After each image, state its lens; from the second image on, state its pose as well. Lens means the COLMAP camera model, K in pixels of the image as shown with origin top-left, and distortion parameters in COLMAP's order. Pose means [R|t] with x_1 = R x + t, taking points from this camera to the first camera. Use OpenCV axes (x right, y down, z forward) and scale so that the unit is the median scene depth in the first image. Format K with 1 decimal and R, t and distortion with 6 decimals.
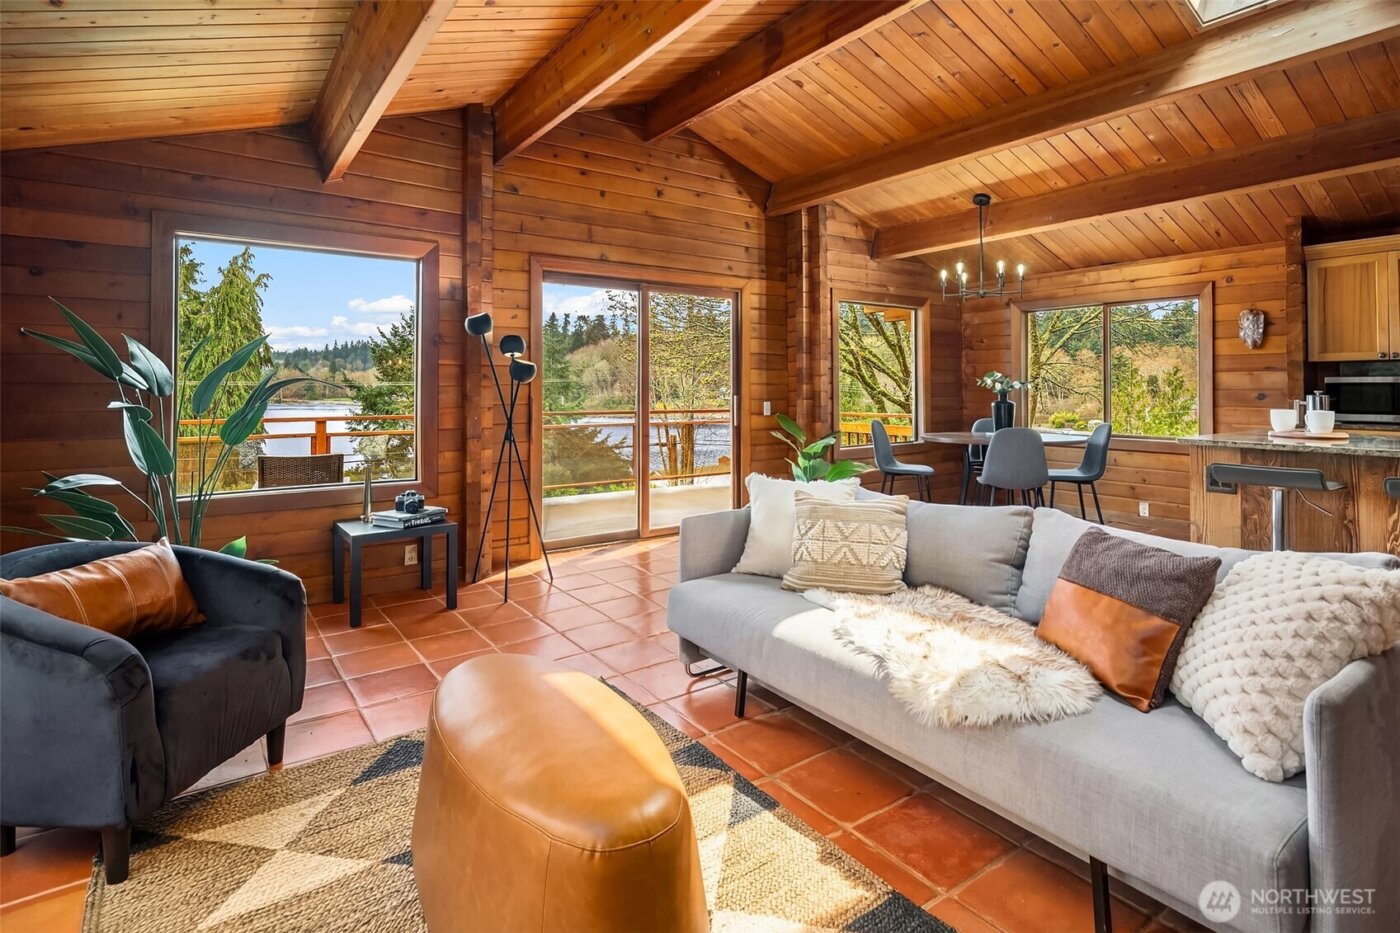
lens RADIAL K [[711.8, 0, 701.7], [0, 711.8, 378.7], [0, 0, 1]] dist [-0.000800, 0.000209]
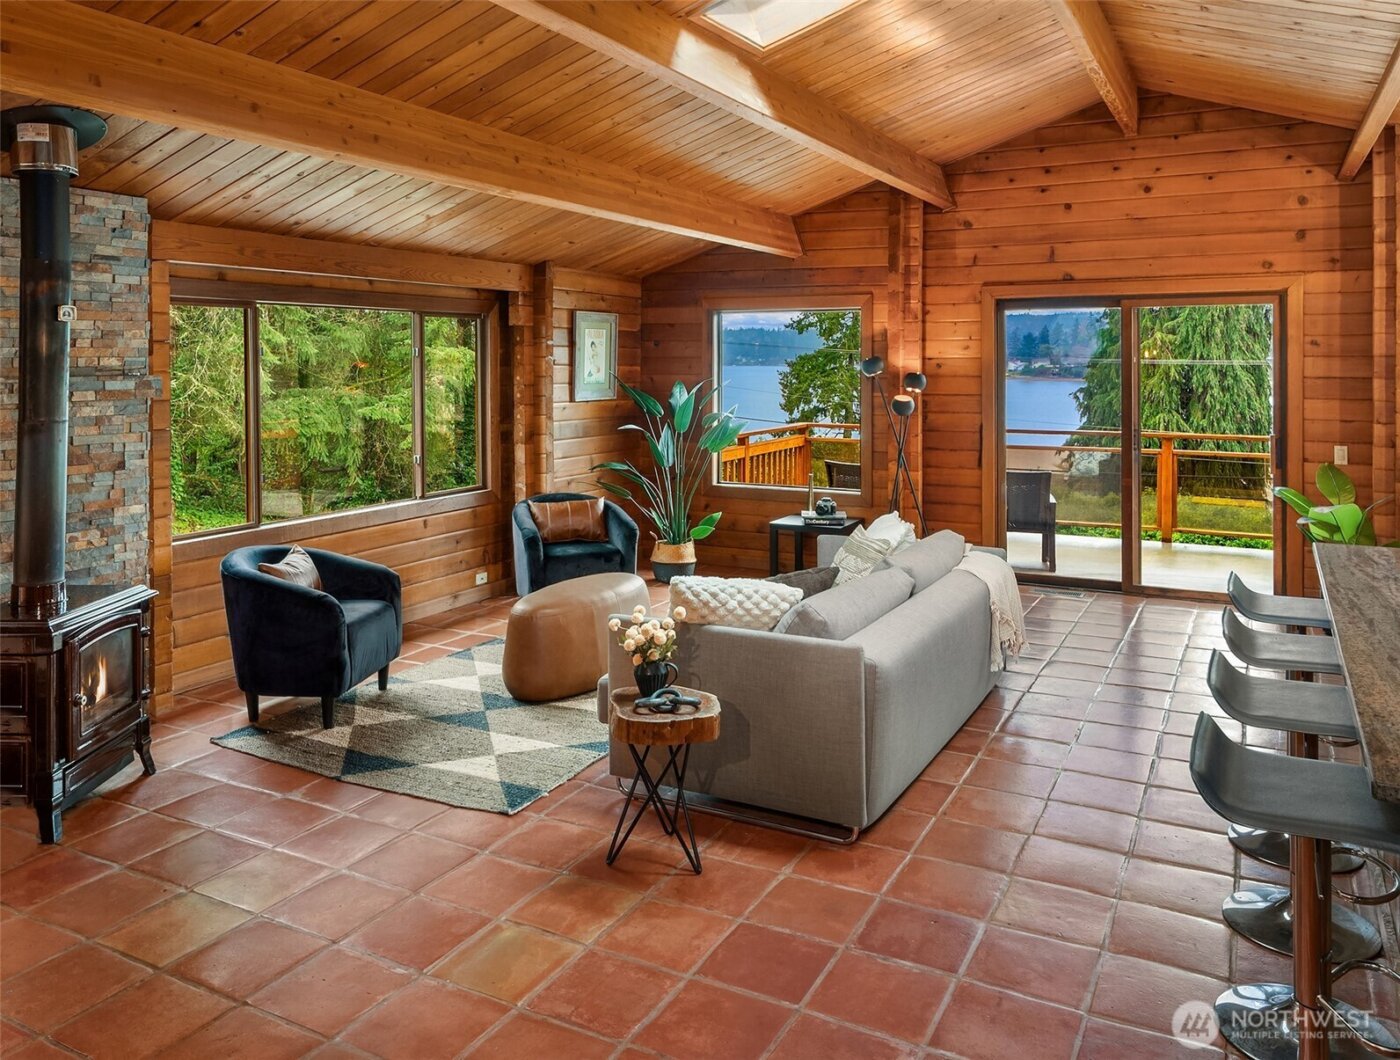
lens RADIAL K [[1067.6, 0, 697.0], [0, 1067.6, 372.0], [0, 0, 1]] dist [0.000512, -0.000079]
pose [[0.444874, 0.011203, -0.895523, 0.825779], [0.011543, 0.999767, 0.018242, -0.073102], [0.895519, -0.018453, 0.444641, -0.039995]]
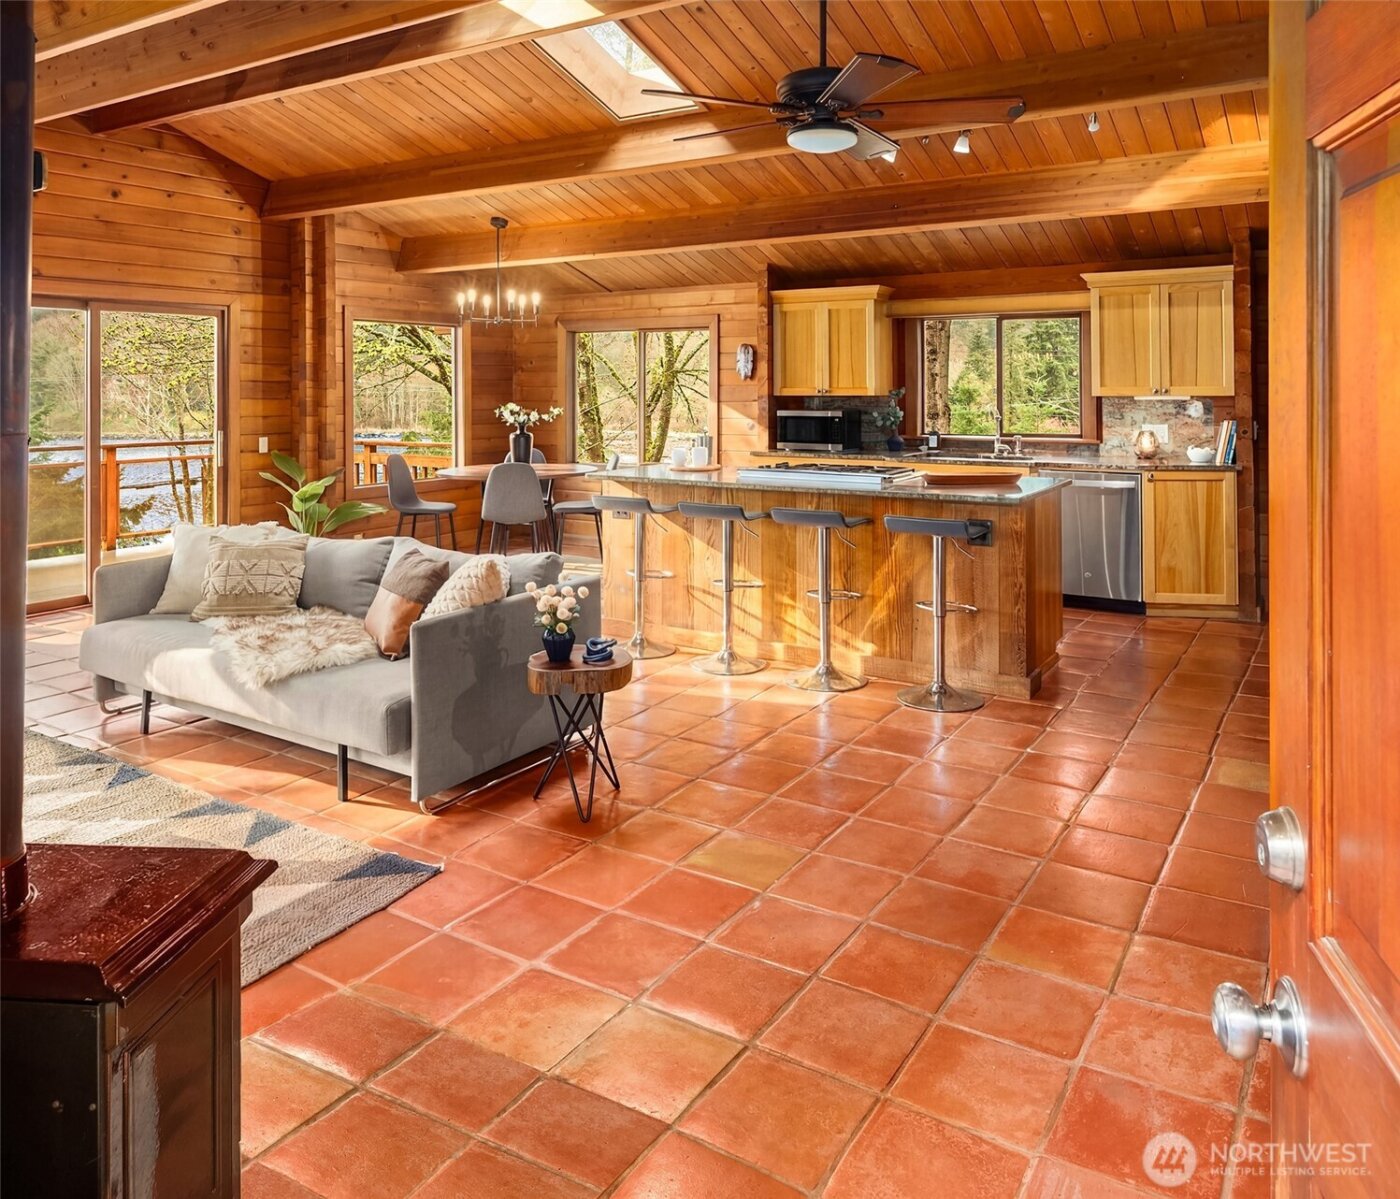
lens RADIAL K [[1057.4, 0, 707.9], [0, 1057.4, 379.3], [0, 0, 1]] dist [-0.004645, 0.002780]
pose [[0.923011, 0.000377, 0.384773, 0.105531], [-0.002857, 0.999979, 0.005874, -0.050351], [-0.384763, -0.006521, 0.922993, -0.417423]]
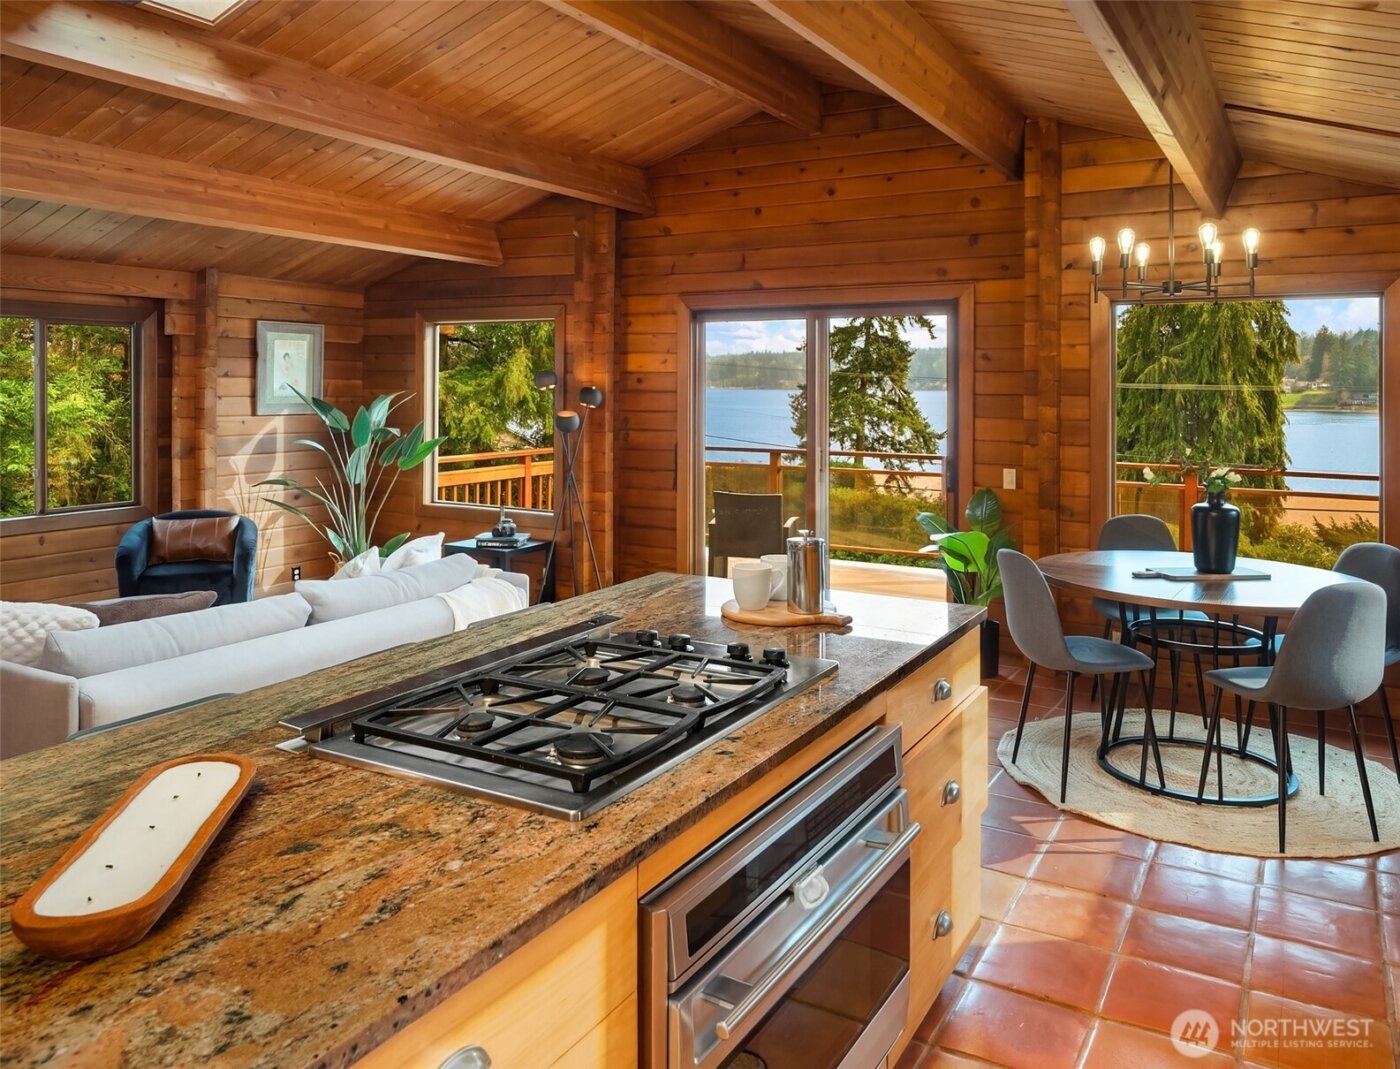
lens RADIAL K [[1070.6, 0, 696.4], [0, 1070.6, 393.6], [0, 0, 1]] dist [0.003870, -0.000174]
pose [[0.408048, 0.013308, -0.912863, 0.947622], [0.004832, 0.999848, 0.016736, -0.058303], [0.912948, -0.011240, 0.407922, 0.377720]]
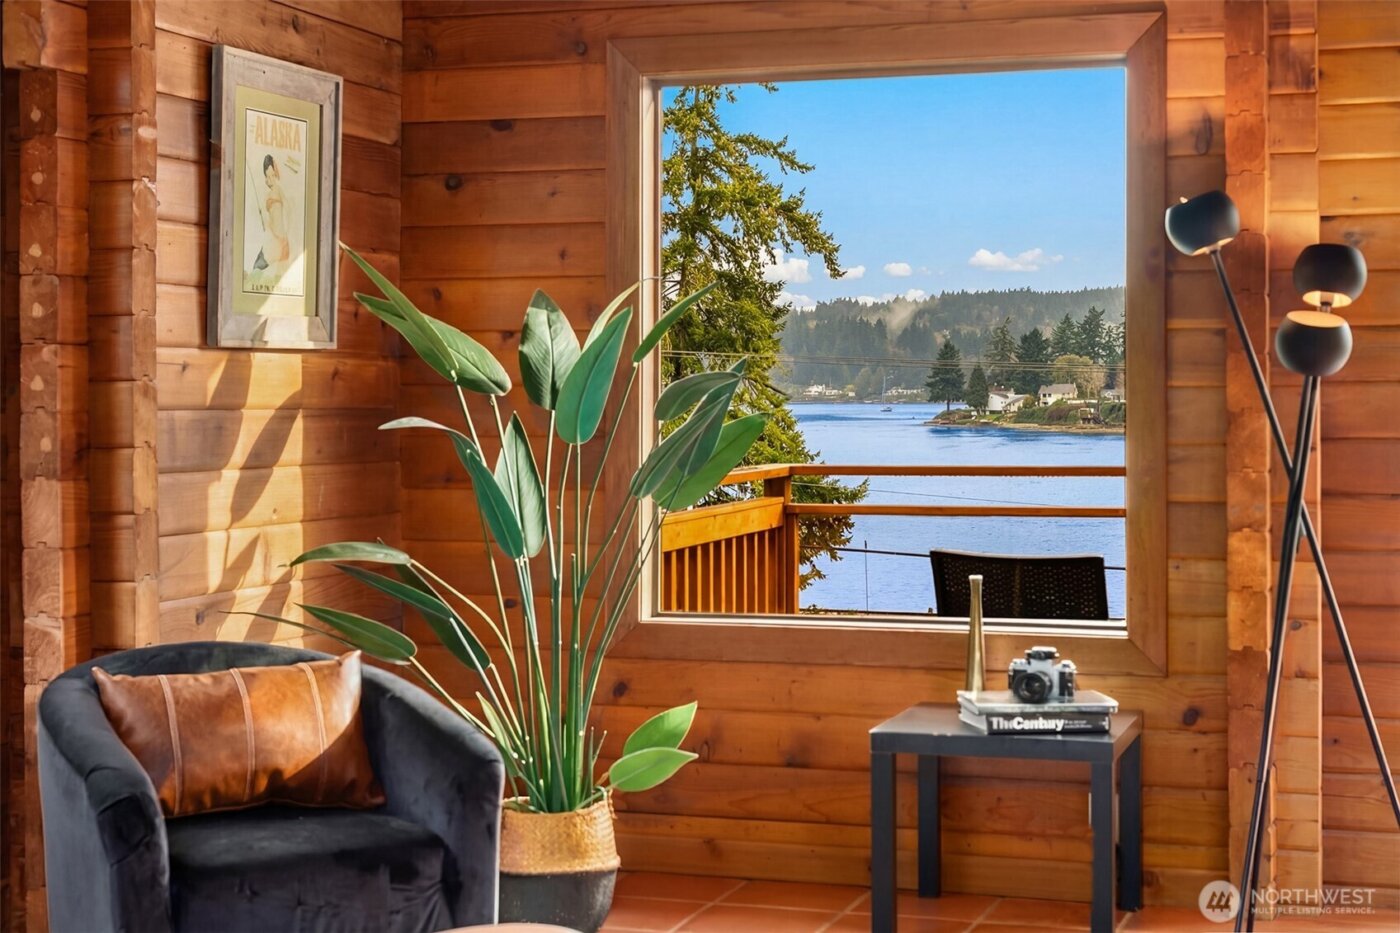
lens RADIAL K [[2412.4, 0, 702.3], [0, 2412.4, 396.5], [0, 0, 1]] dist [0.057769, 0.135447]
pose [[0.587424, 0.002478, -0.809275, 0.403100], [0.011453, 0.999870, 0.011375, -0.002213], [0.809198, -0.015950, 0.587320, 0.029095]]
